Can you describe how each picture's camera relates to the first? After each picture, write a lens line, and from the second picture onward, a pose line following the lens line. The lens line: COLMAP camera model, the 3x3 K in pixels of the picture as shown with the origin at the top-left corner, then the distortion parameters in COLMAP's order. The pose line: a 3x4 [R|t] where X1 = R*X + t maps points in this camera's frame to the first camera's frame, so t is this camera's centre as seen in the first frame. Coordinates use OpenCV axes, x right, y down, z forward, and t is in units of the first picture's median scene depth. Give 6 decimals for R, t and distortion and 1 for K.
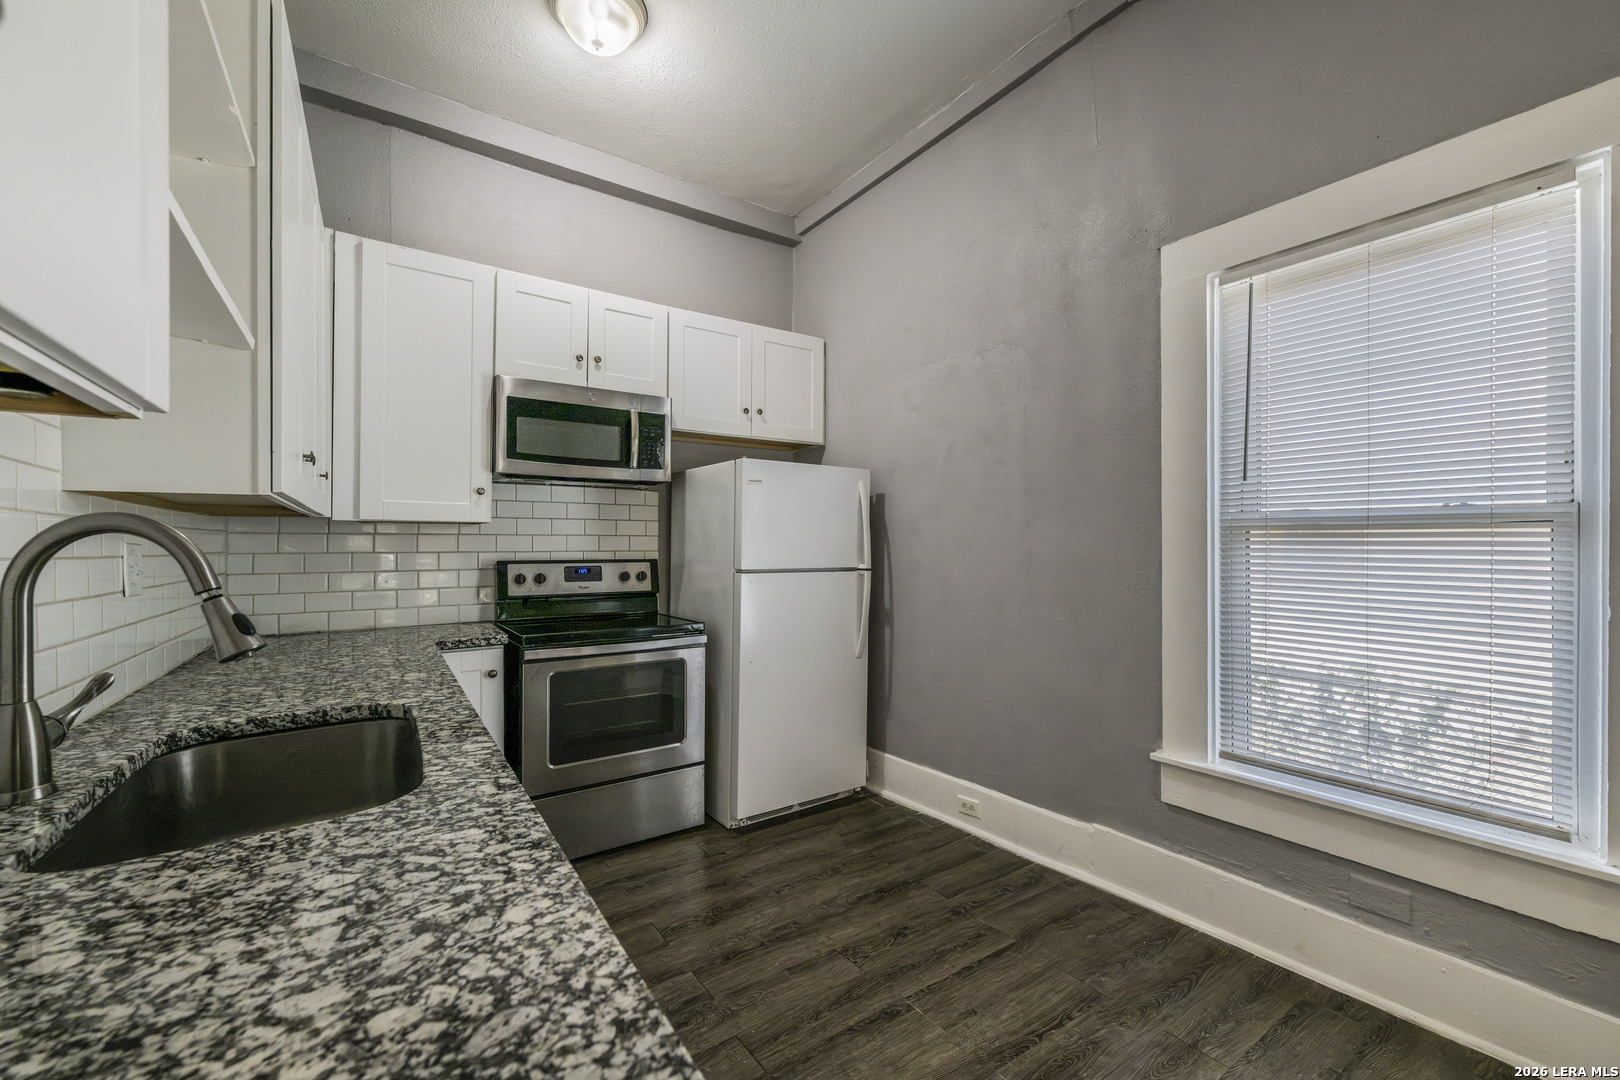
lens RADIAL K [[645.0, 0, 794.9], [0, 645.0, 548.5], [0, 0, 1]] dist [-0.003036, 0.000069]
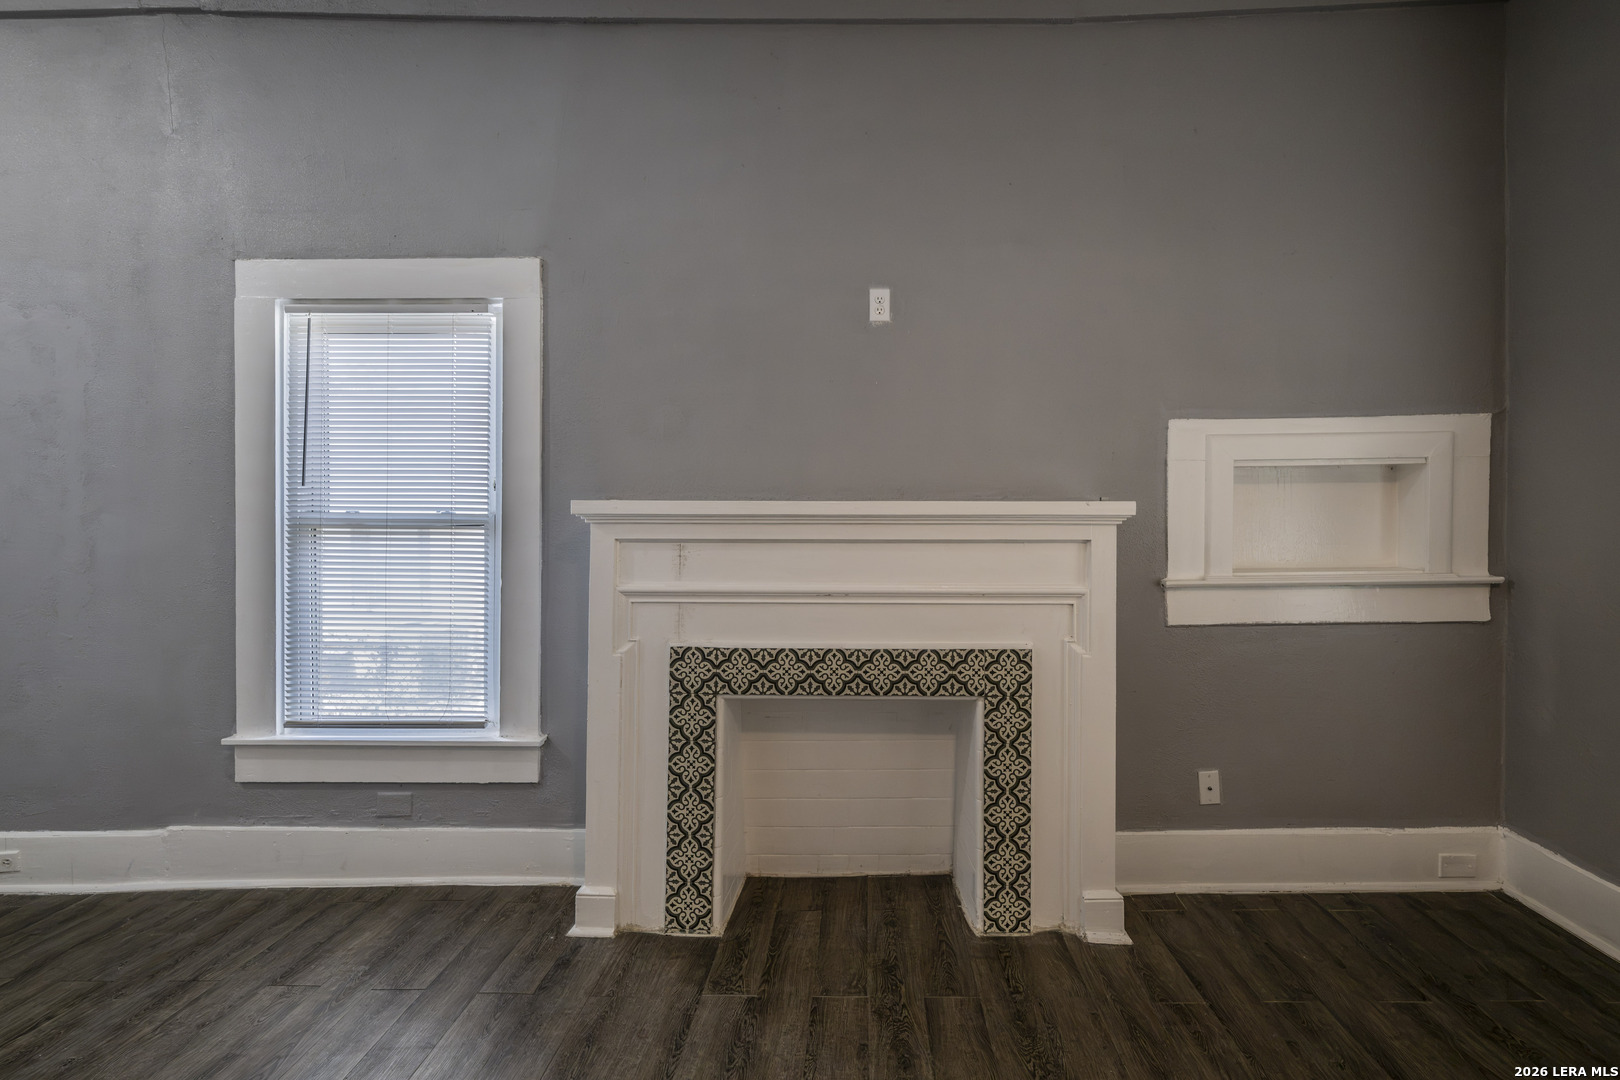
lens RADIAL K [[735.7, 0, 856.7], [0, 735.7, 519.5], [0, 0, 1]] dist [0.005156, -0.001452]
pose [[0.576230, -0.000279, 0.817287, 0.133863], [0.001245, 0.999999, -0.000536, -0.030818], [-0.817286, 0.001327, 0.576230, -0.435519]]
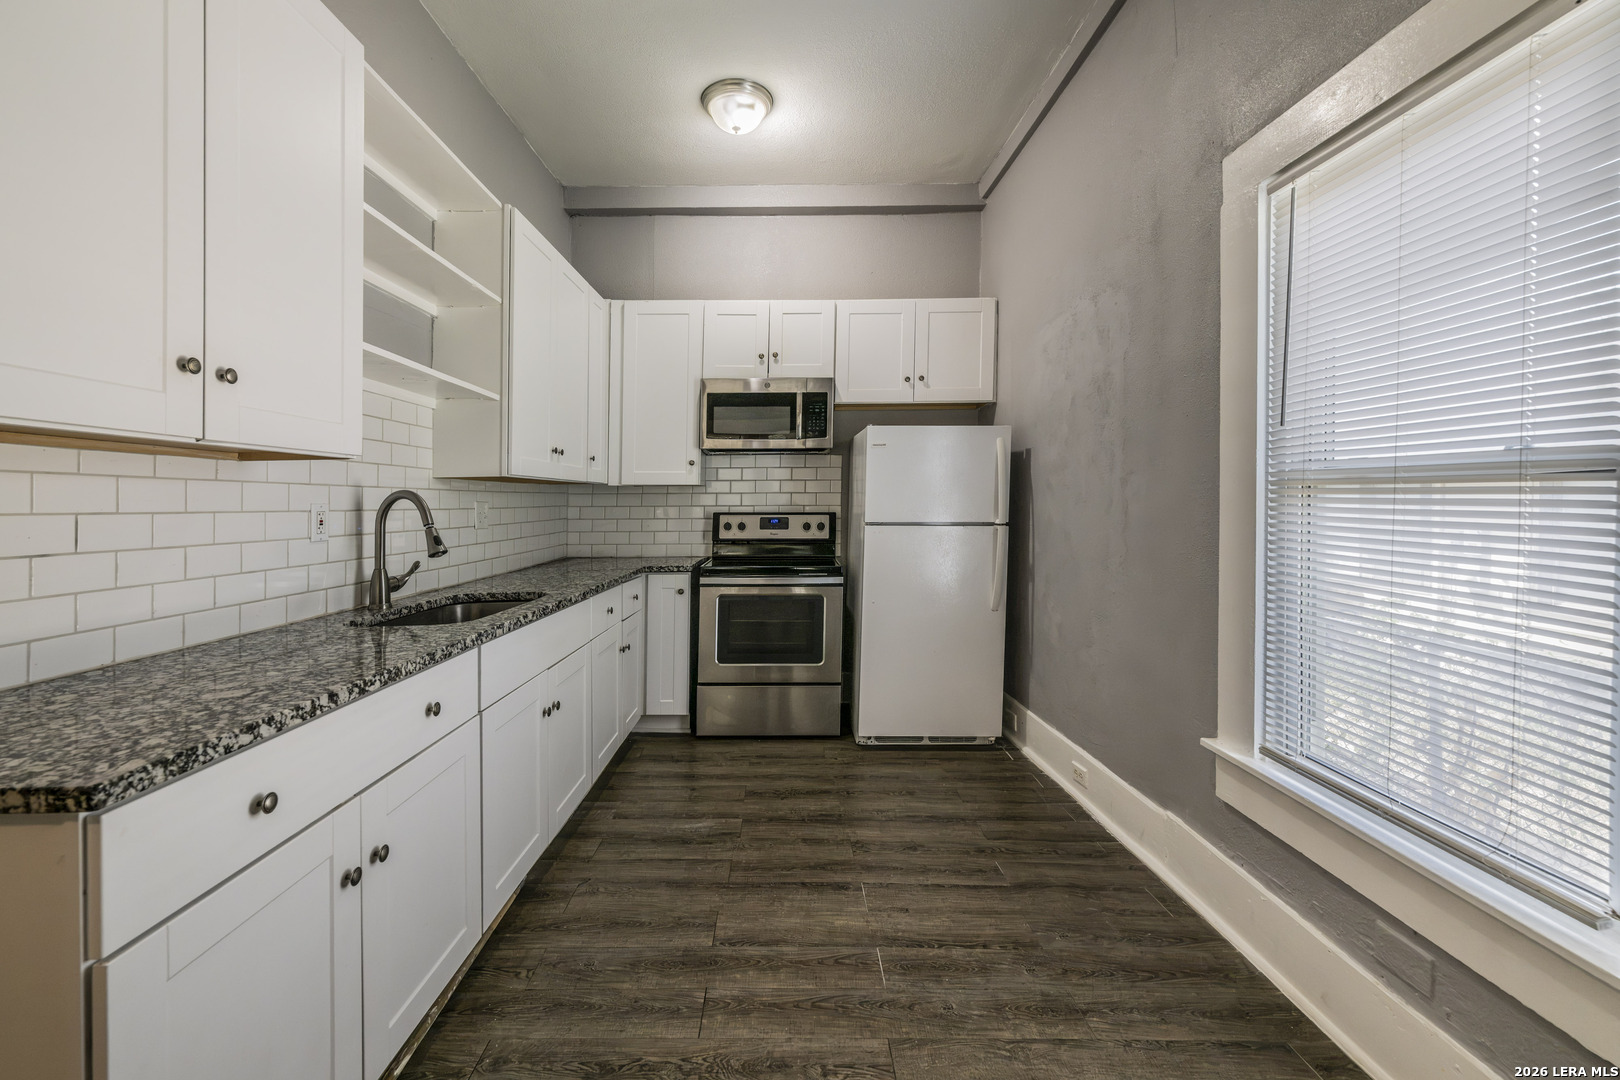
lens RADIAL K [[645.0, 0, 775.5], [0, 645.0, 505.3], [0, 0, 1]] dist [-0.003036, 0.000069]
pose [[0.818259, 0.004181, -0.574835, 0.469856], [0.000040, 0.999973, 0.007330, -0.006560], [0.574850, -0.006020, 0.818237, -0.046135]]
